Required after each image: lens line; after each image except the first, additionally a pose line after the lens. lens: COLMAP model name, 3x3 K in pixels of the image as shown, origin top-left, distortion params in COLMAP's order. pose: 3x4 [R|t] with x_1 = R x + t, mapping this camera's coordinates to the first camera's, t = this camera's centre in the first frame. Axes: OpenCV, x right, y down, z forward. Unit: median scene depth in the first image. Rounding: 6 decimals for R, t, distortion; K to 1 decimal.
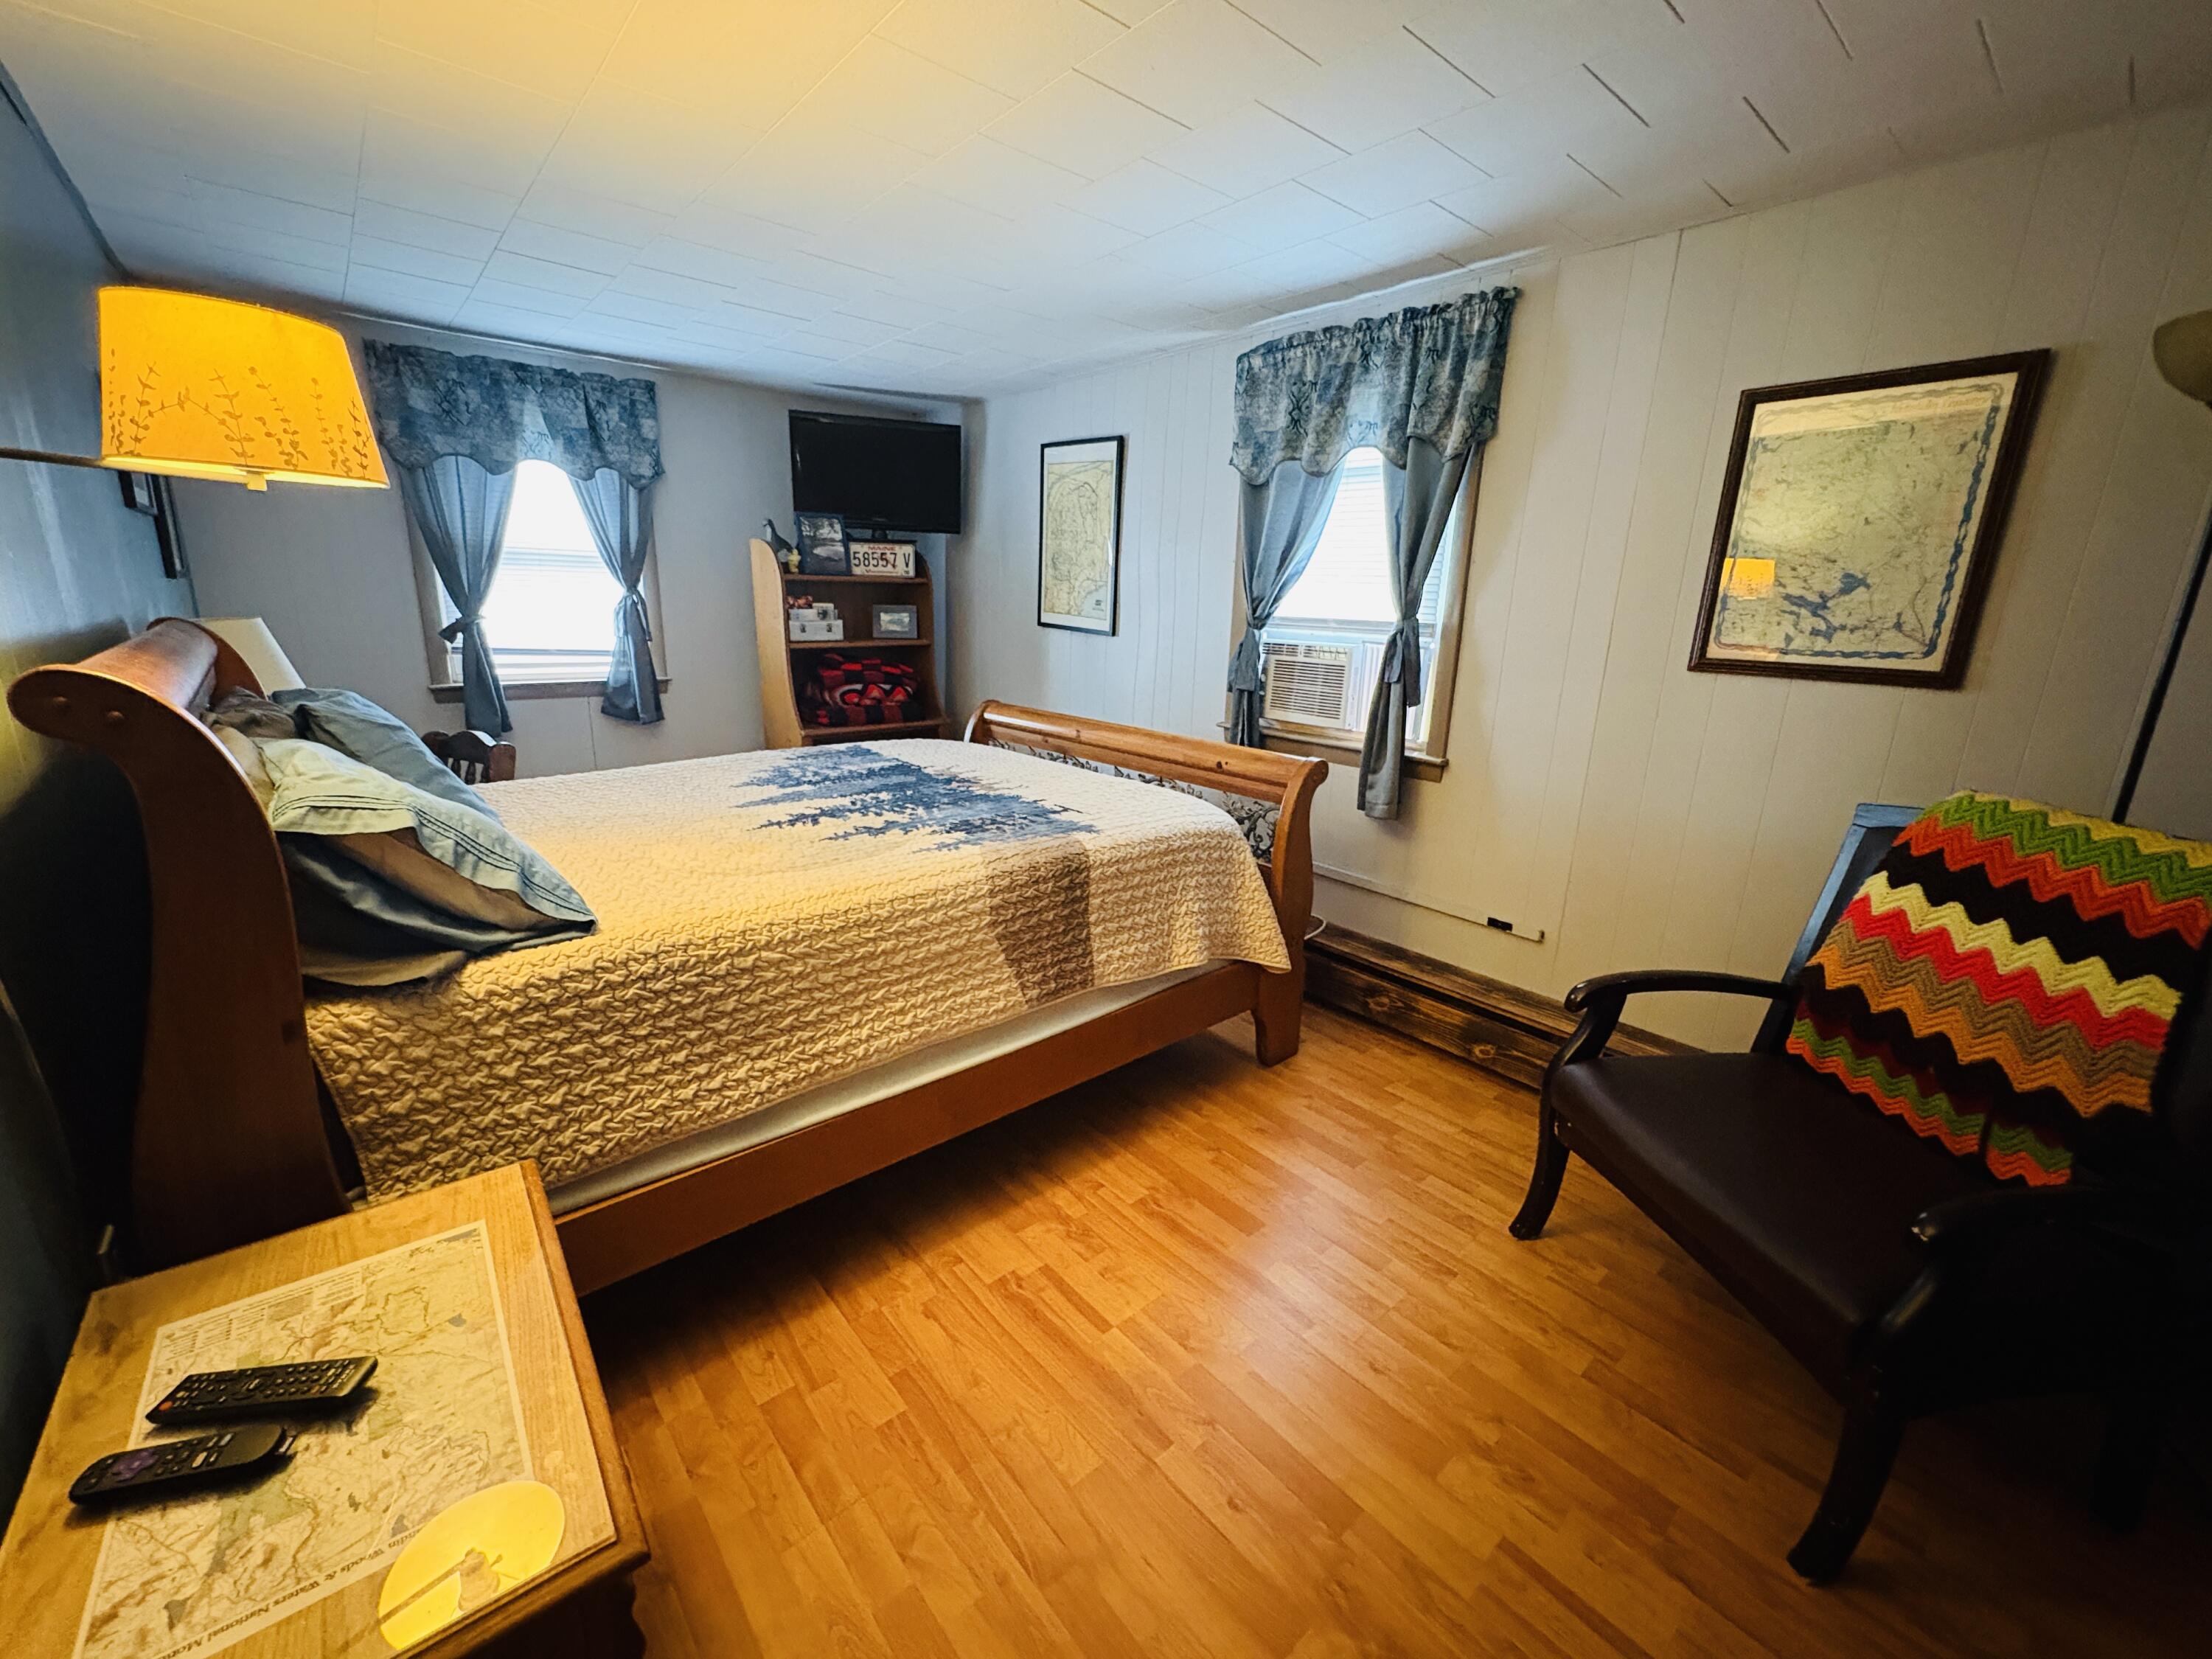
lens RADIAL K [[891.1, 0, 1110.2], [0, 891.1, 820.3], [0, 0, 1]] dist [-0.000674, 0.000107]
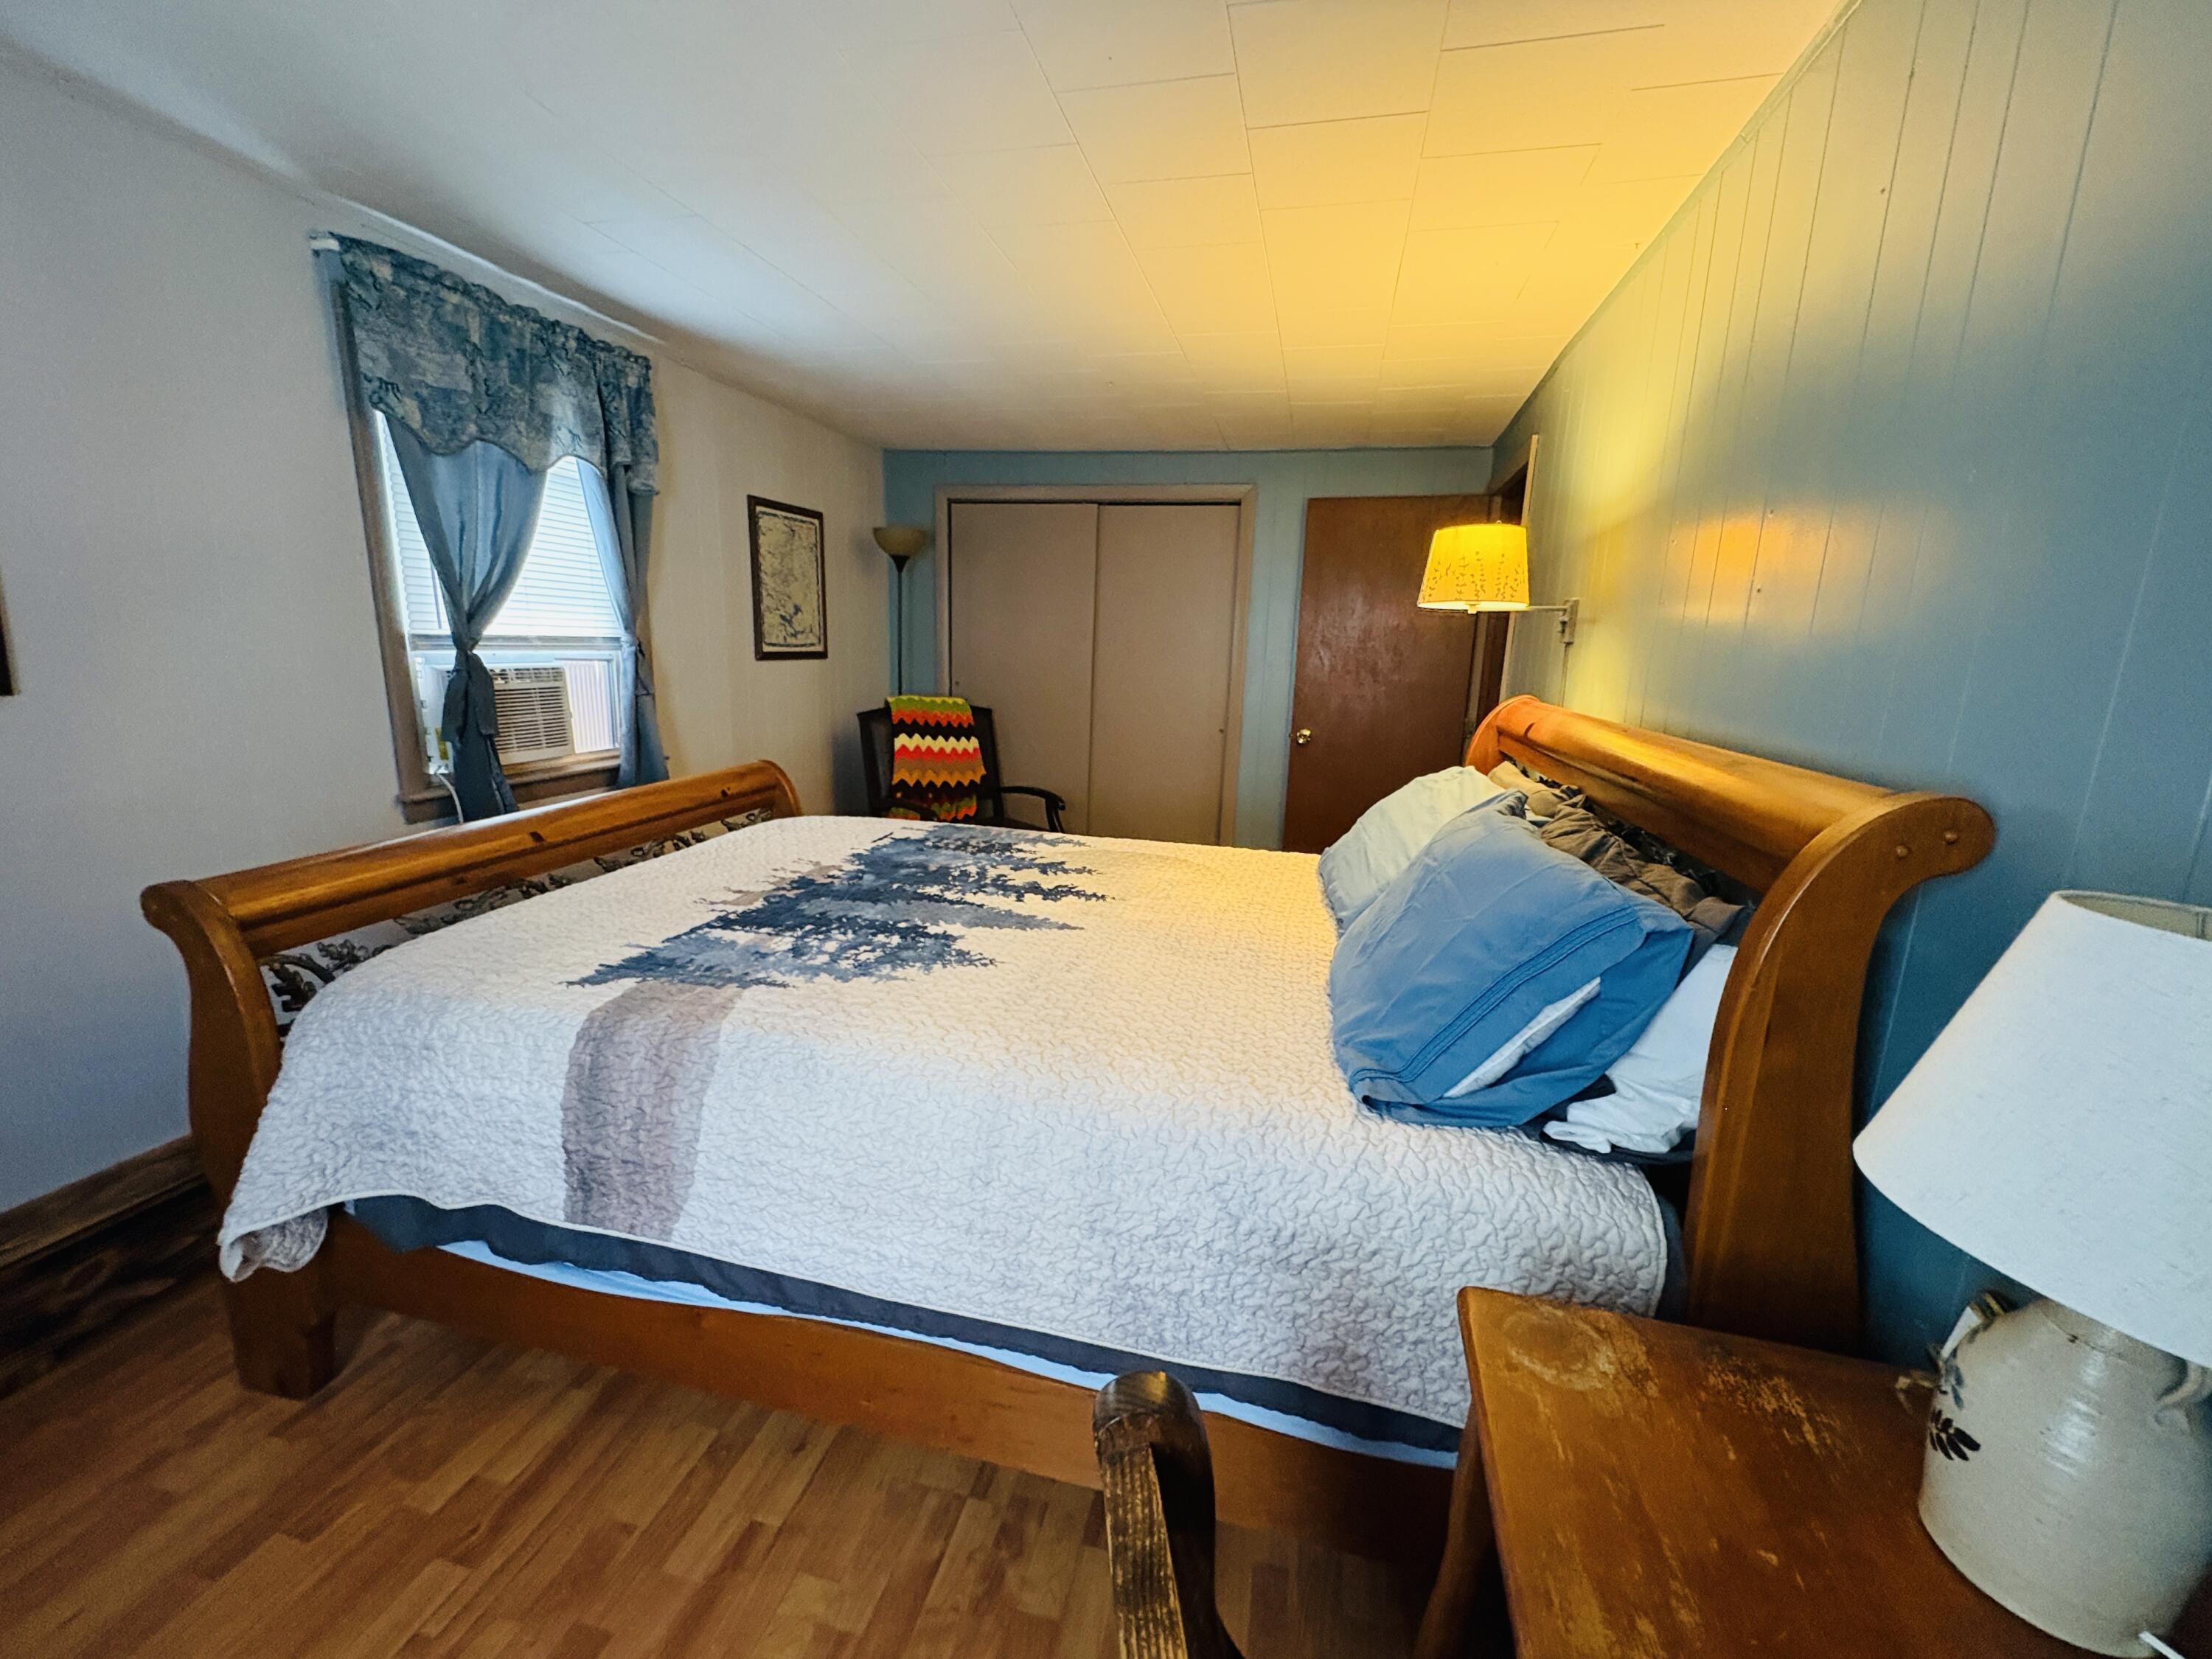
lens RADIAL K [[891.1, 0, 1109.7], [0, 891.1, 832.9], [0, 0, 1]] dist [-0.000674, 0.000107]
pose [[-0.579254, -0.221594, 0.784450, -0.933164], [0.146974, 0.918177, 0.367899, -0.329609], [-0.801788, 0.328400, -0.499289, 1.202073]]
